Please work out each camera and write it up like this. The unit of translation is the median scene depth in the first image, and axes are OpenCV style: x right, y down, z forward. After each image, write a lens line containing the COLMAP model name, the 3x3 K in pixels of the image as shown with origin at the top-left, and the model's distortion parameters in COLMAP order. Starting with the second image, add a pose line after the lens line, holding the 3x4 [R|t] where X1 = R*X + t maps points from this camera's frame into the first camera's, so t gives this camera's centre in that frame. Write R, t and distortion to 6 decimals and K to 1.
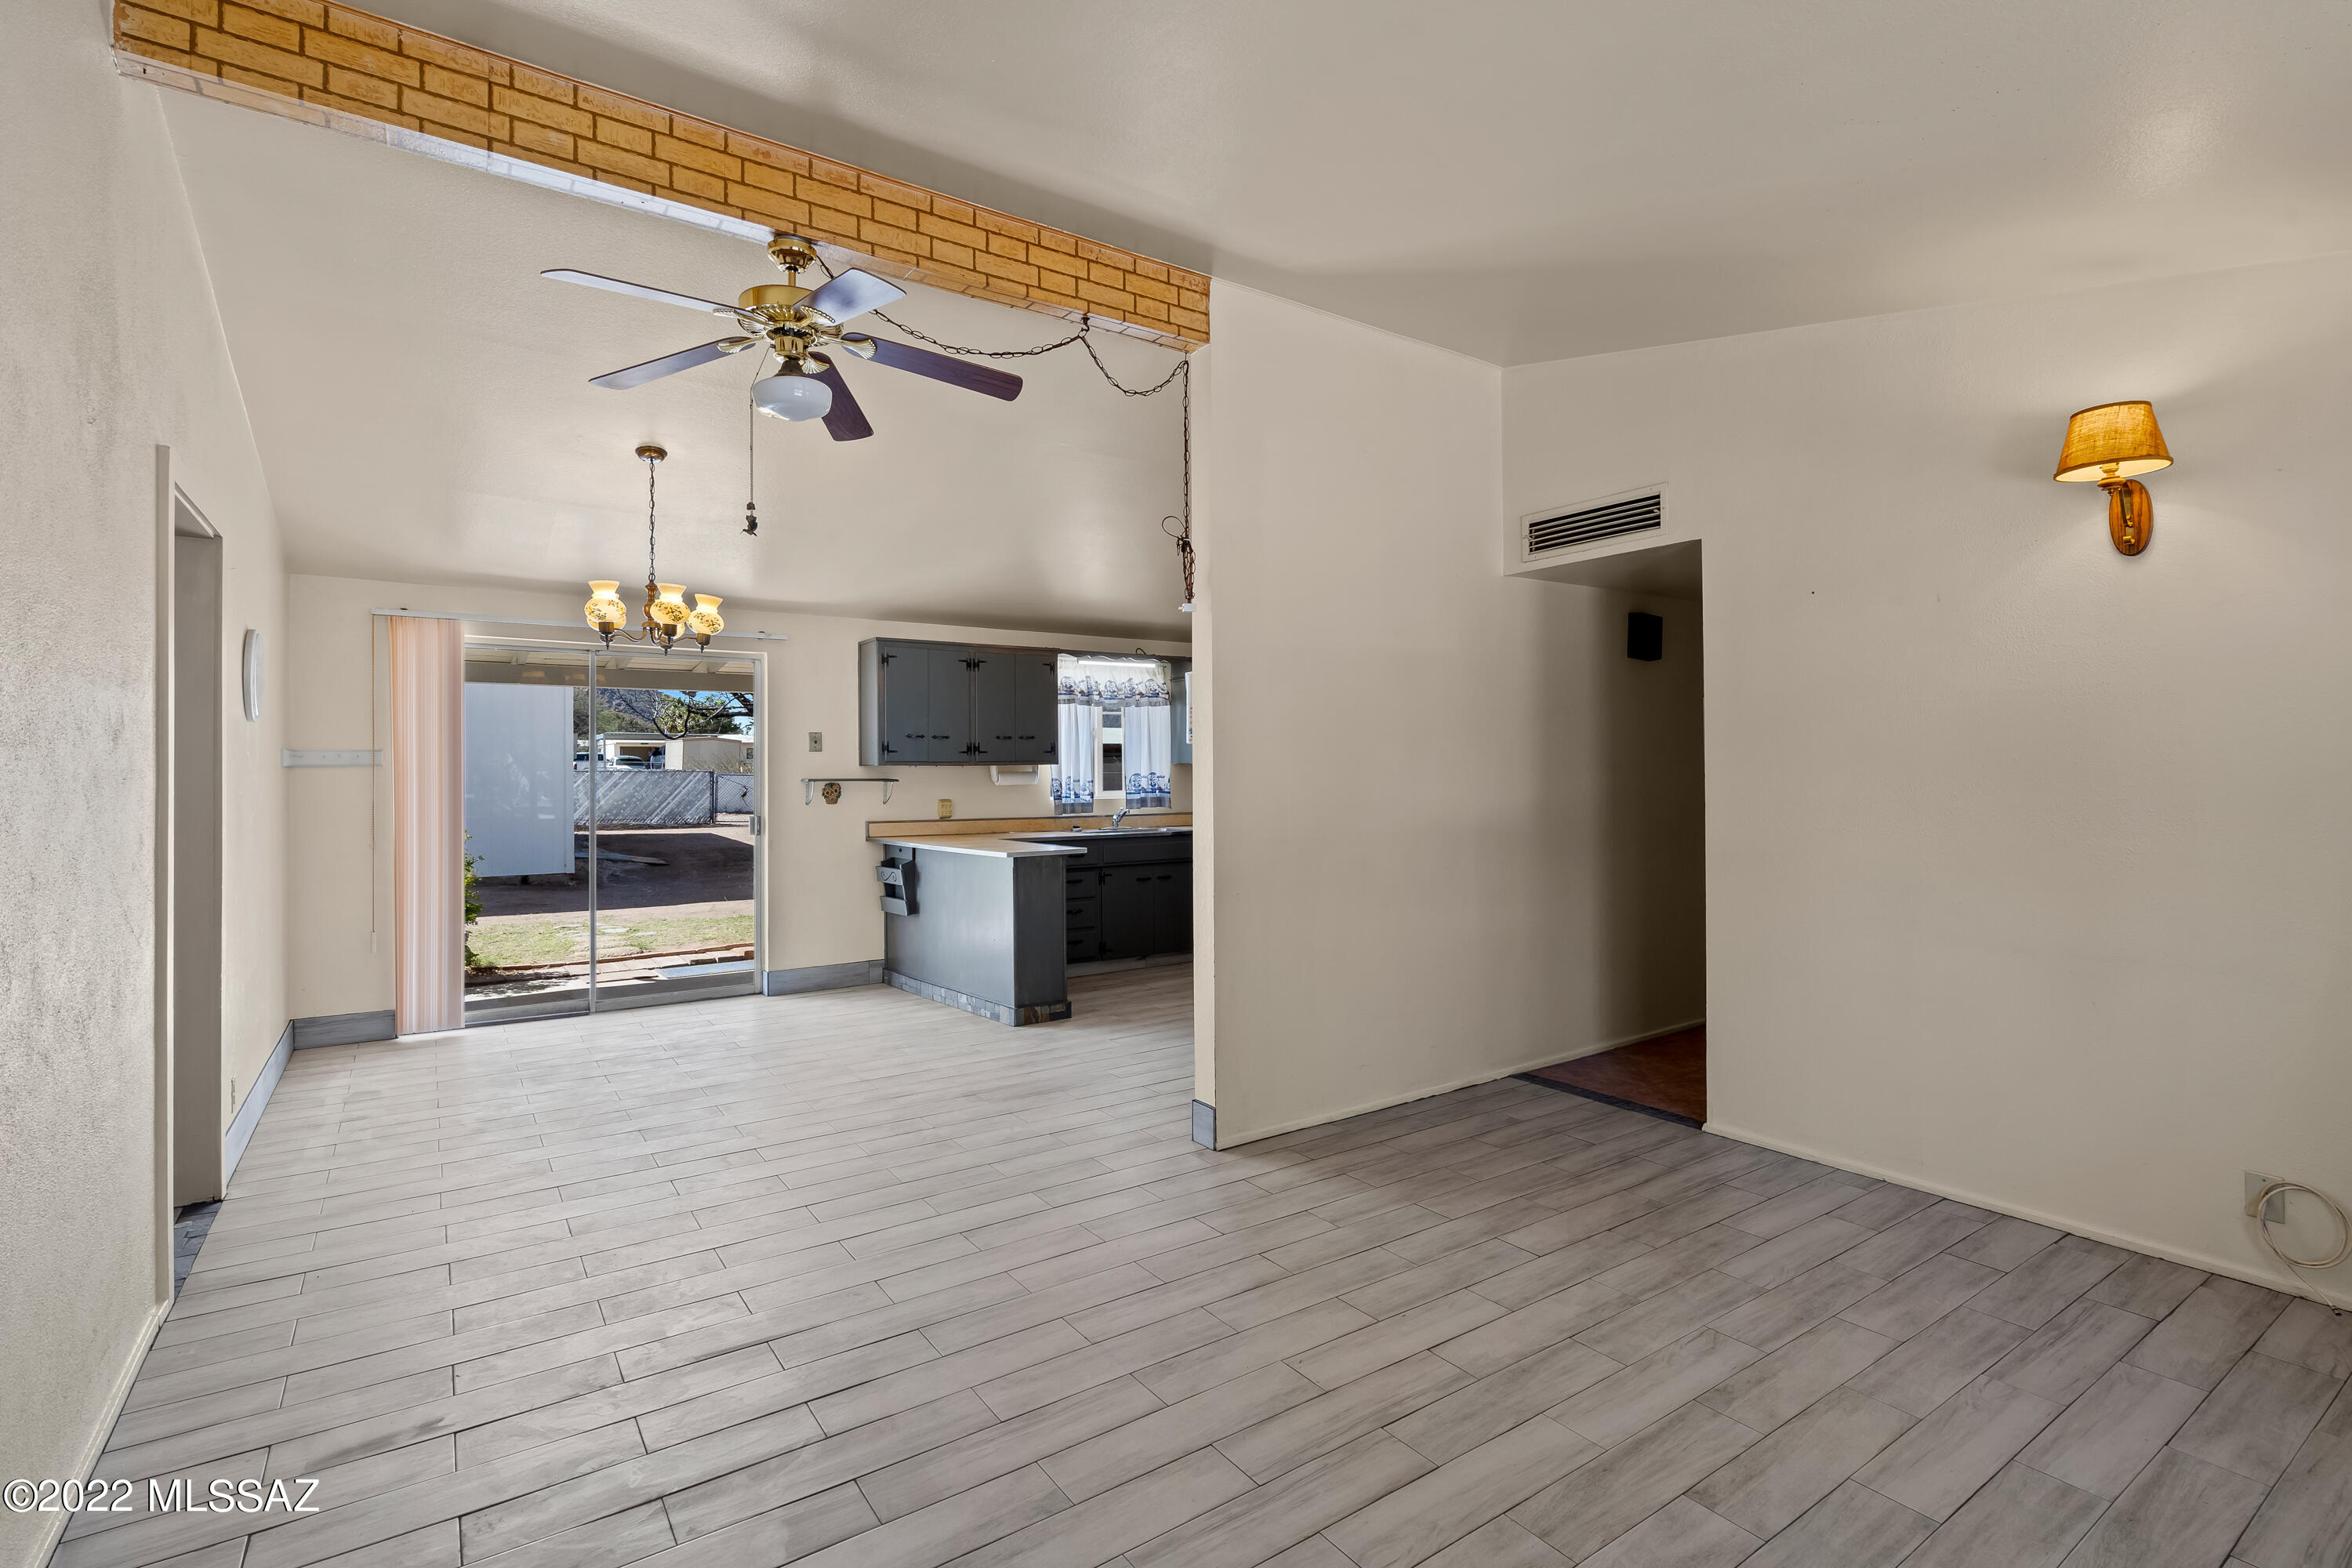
lens RADIAL K [[1077.6, 0, 1178.8], [0, 1077.6, 758.9], [0, 0, 1]] dist [-0.004912, 0.001747]
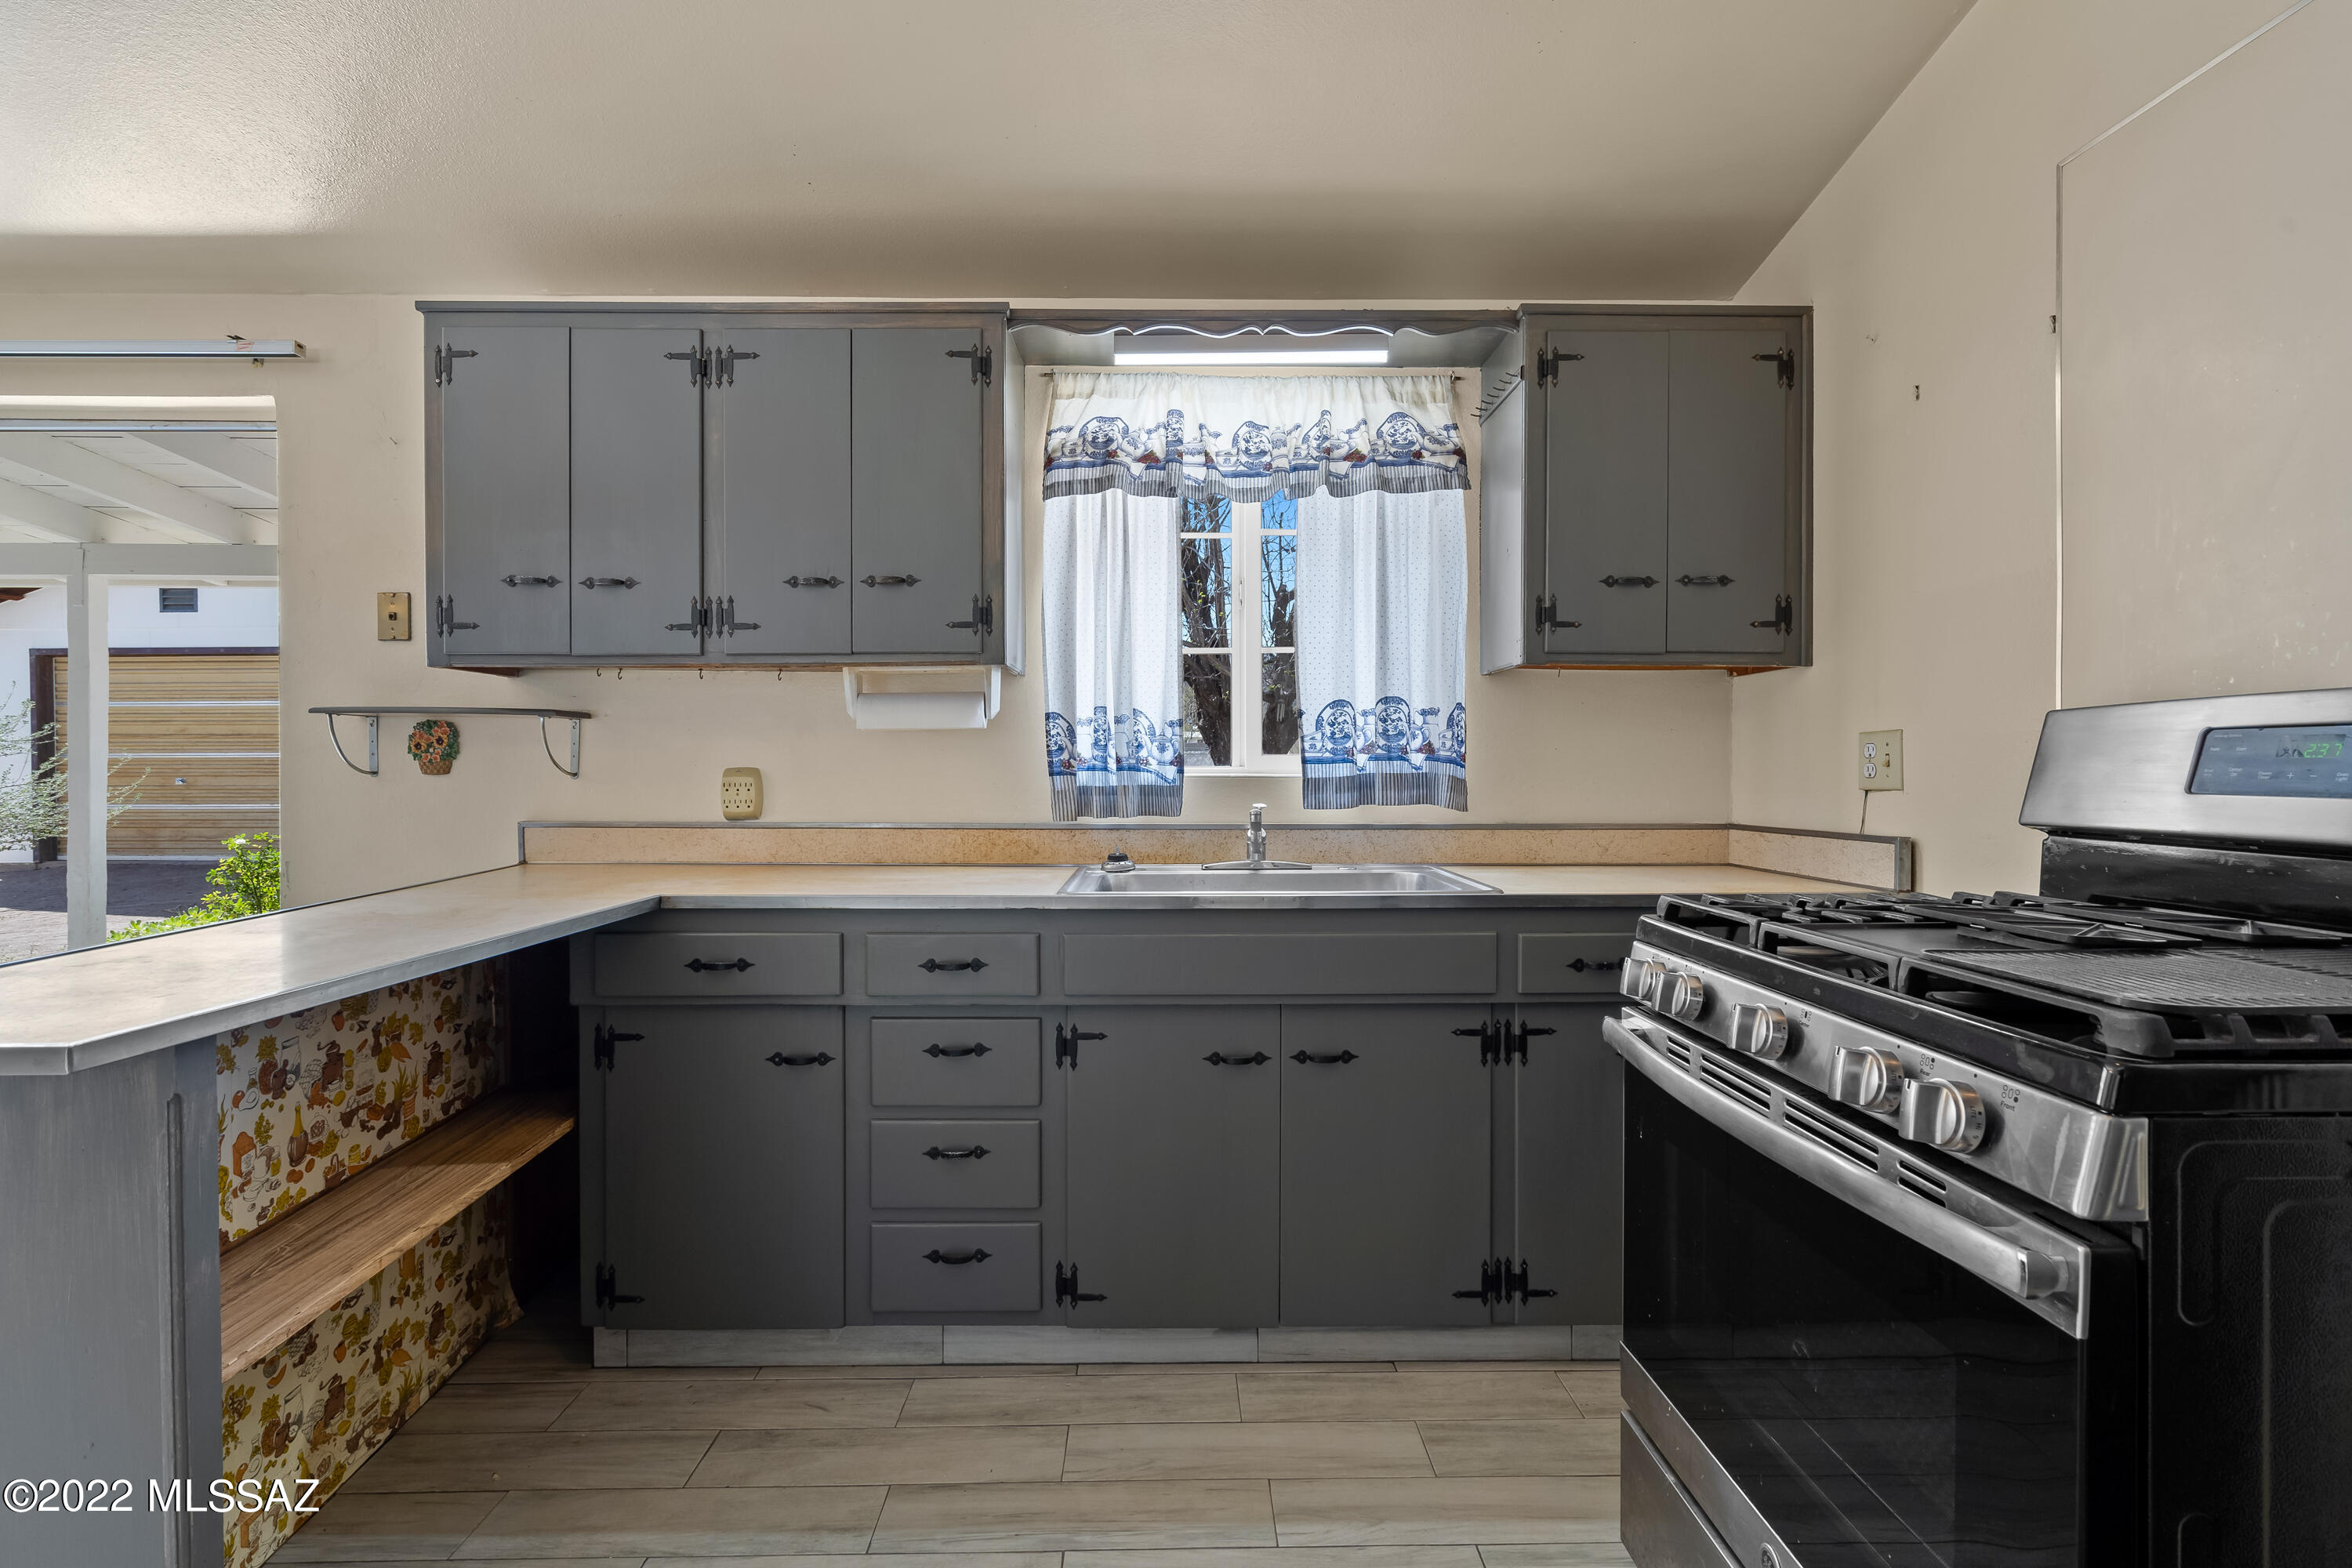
lens RADIAL K [[1077.6, 0, 1174.2], [0, 1077.6, 769.8], [0, 0, 1]] dist [-0.004912, 0.001747]
pose [[0.830308, 0.007192, -0.557259, 0.107074], [0.002501, 0.999859, 0.016631, 0.030509], [0.557300, -0.015203, 0.830172, 0.733284]]
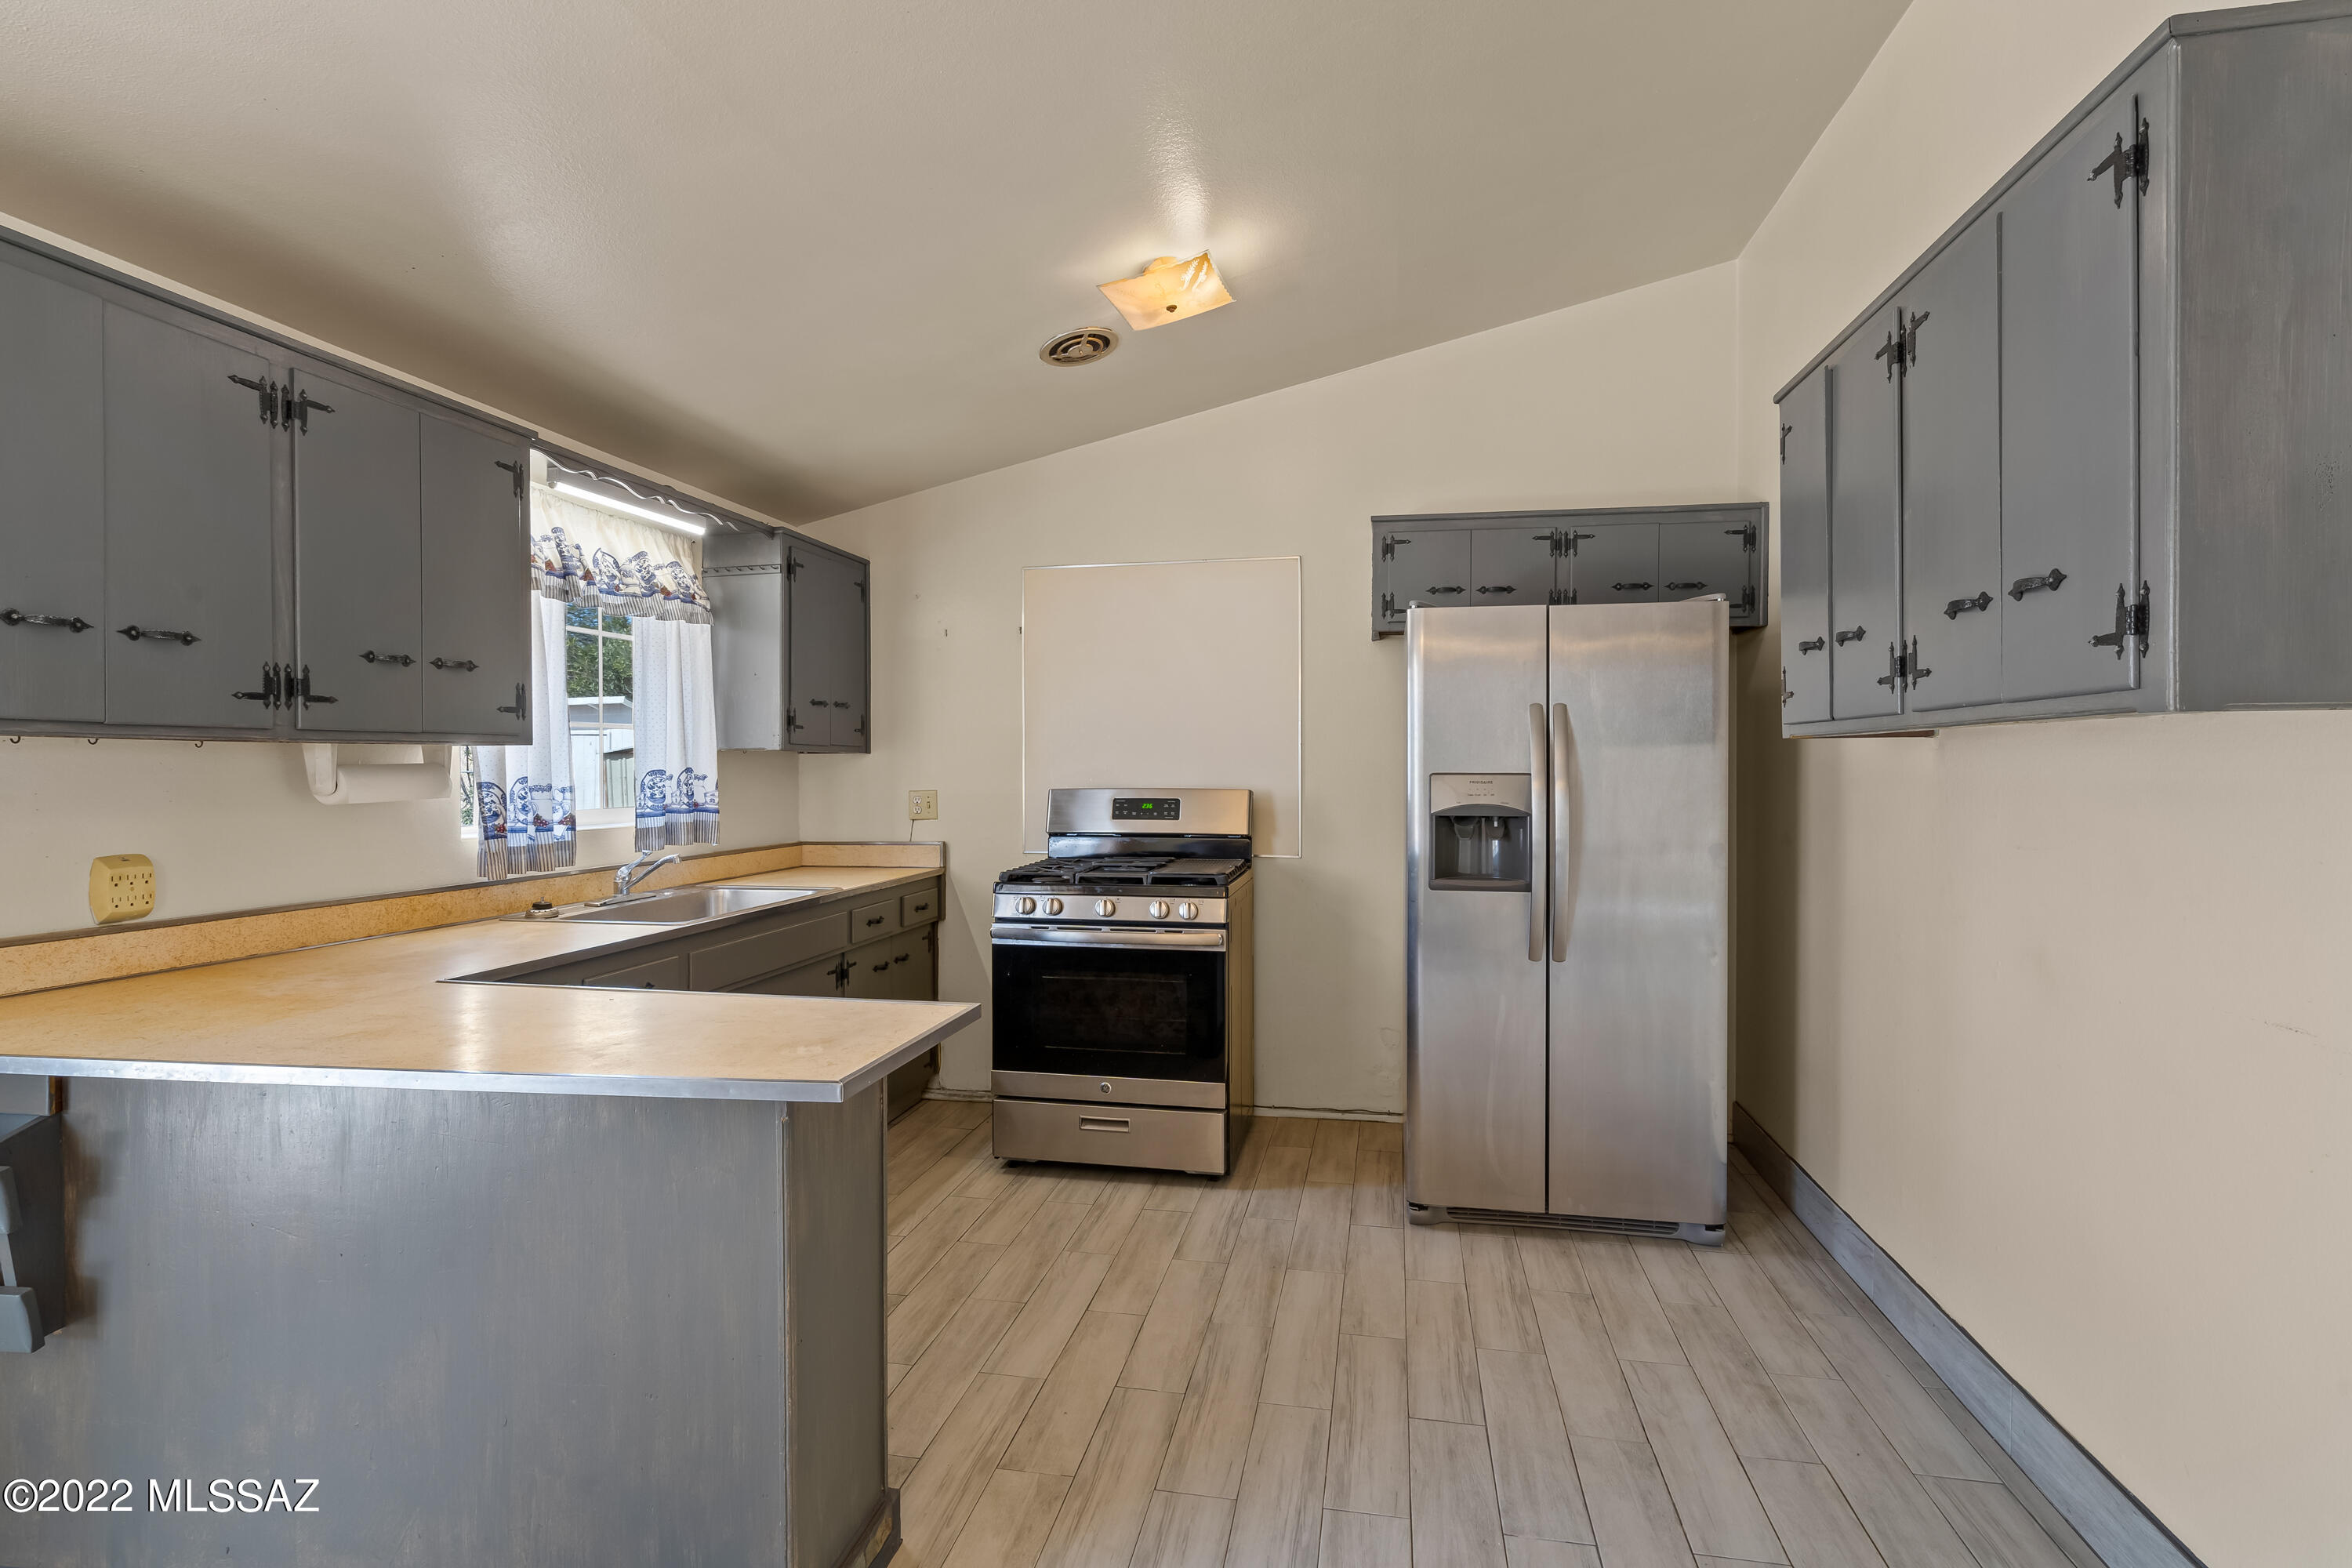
lens RADIAL K [[1077.6, 0, 1175.9], [0, 1077.6, 775.1], [0, 0, 1]] dist [-0.004912, 0.001747]
pose [[0.719669, -0.000904, 0.694317, -0.202114], [-0.010836, 0.999863, 0.012533, 0.008199], [-0.694233, -0.016543, 0.719560, 0.558972]]
